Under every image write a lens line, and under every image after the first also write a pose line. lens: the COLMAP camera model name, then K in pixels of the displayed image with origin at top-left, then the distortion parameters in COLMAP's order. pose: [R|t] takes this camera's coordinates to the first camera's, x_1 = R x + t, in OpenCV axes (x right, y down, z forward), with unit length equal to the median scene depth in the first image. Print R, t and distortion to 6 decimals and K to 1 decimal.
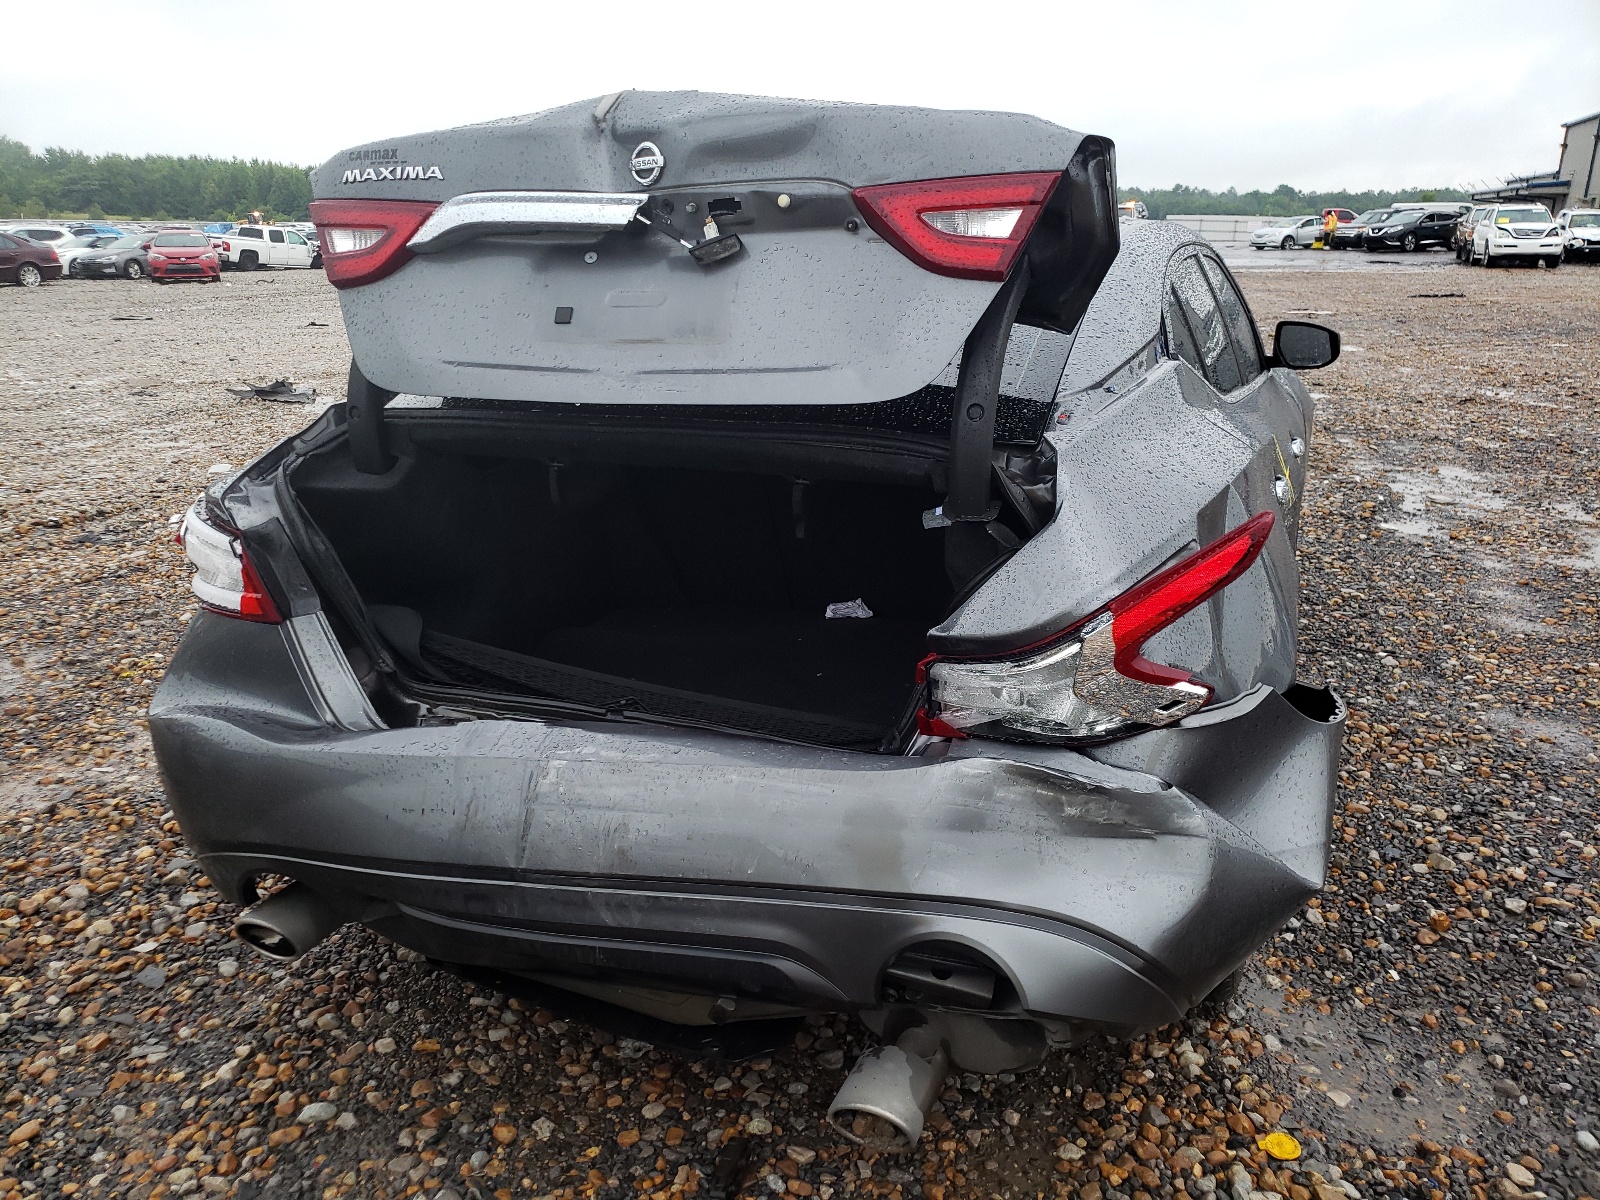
lens RADIAL K [[1195.7, 0, 782.0], [0, 1195.7, 561.8], [0, 0, 1]] dist [0.005421, 0.038565]
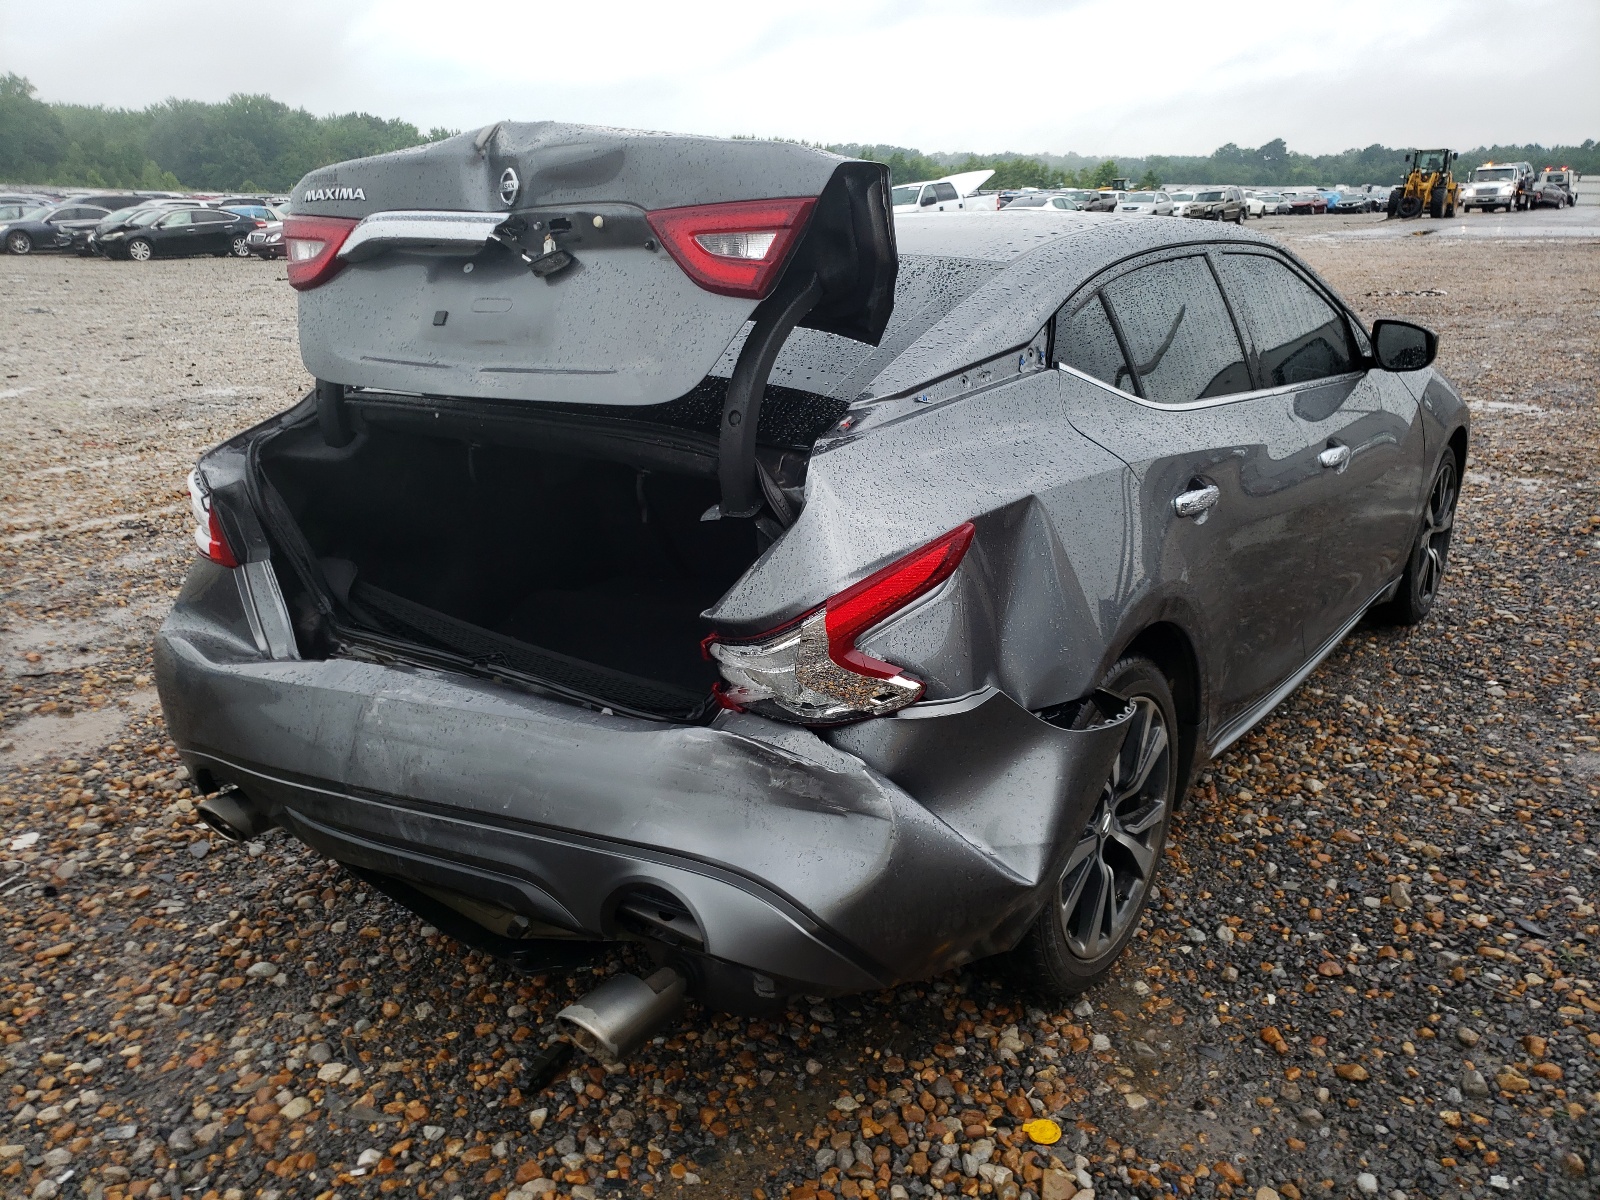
lens RADIAL K [[1195.7, 0, 782.0], [0, 1195.7, 561.8], [0, 0, 1]] dist [0.005421, 0.038565]
pose [[0.969320, 0.065013, -0.237050, 0.411748], [-0.059725, 0.997781, 0.029431, -0.022759], [0.238437, -0.014370, 0.971052, -0.052231]]
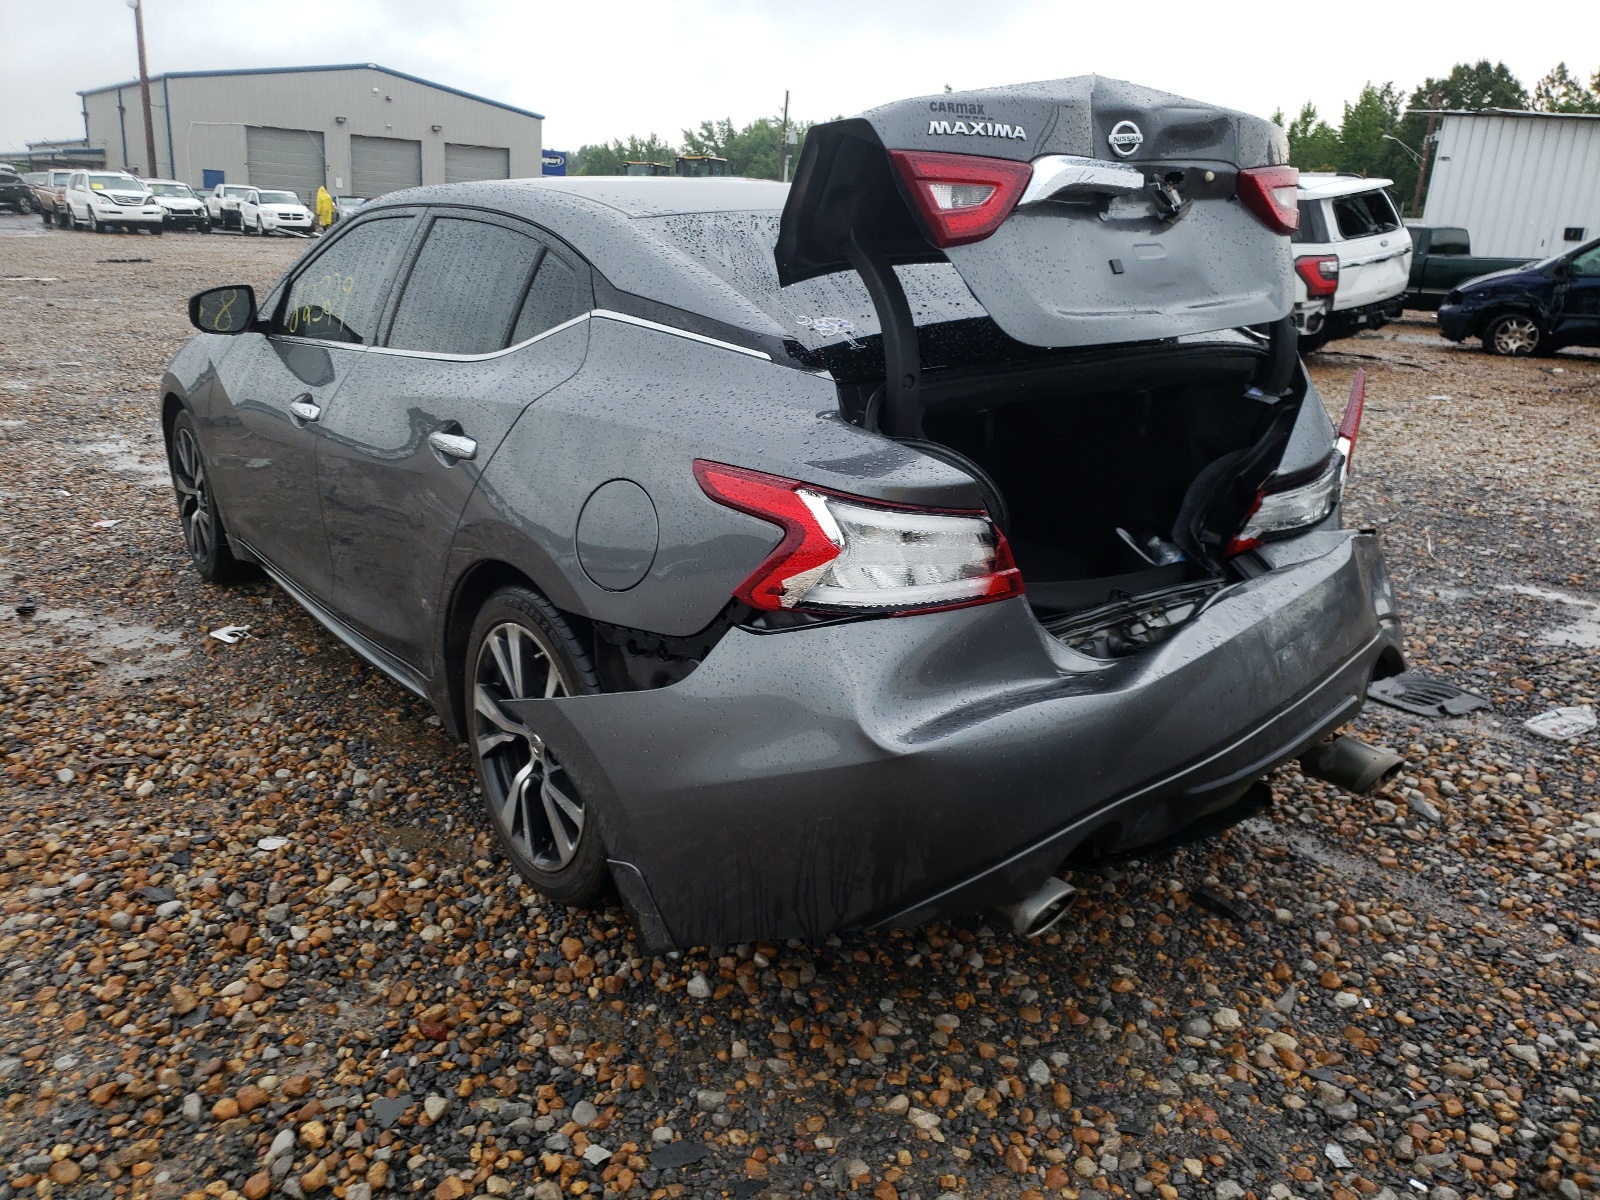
lens RADIAL K [[1195.7, 0, 782.0], [0, 1195.7, 561.8], [0, 0, 1]] dist [0.005421, 0.038565]
pose [[0.506398, -0.227853, 0.831652, -1.327803], [0.205510, 0.968557, 0.140226, -0.151478], [-0.837453, 0.099903, 0.537301, 0.647046]]
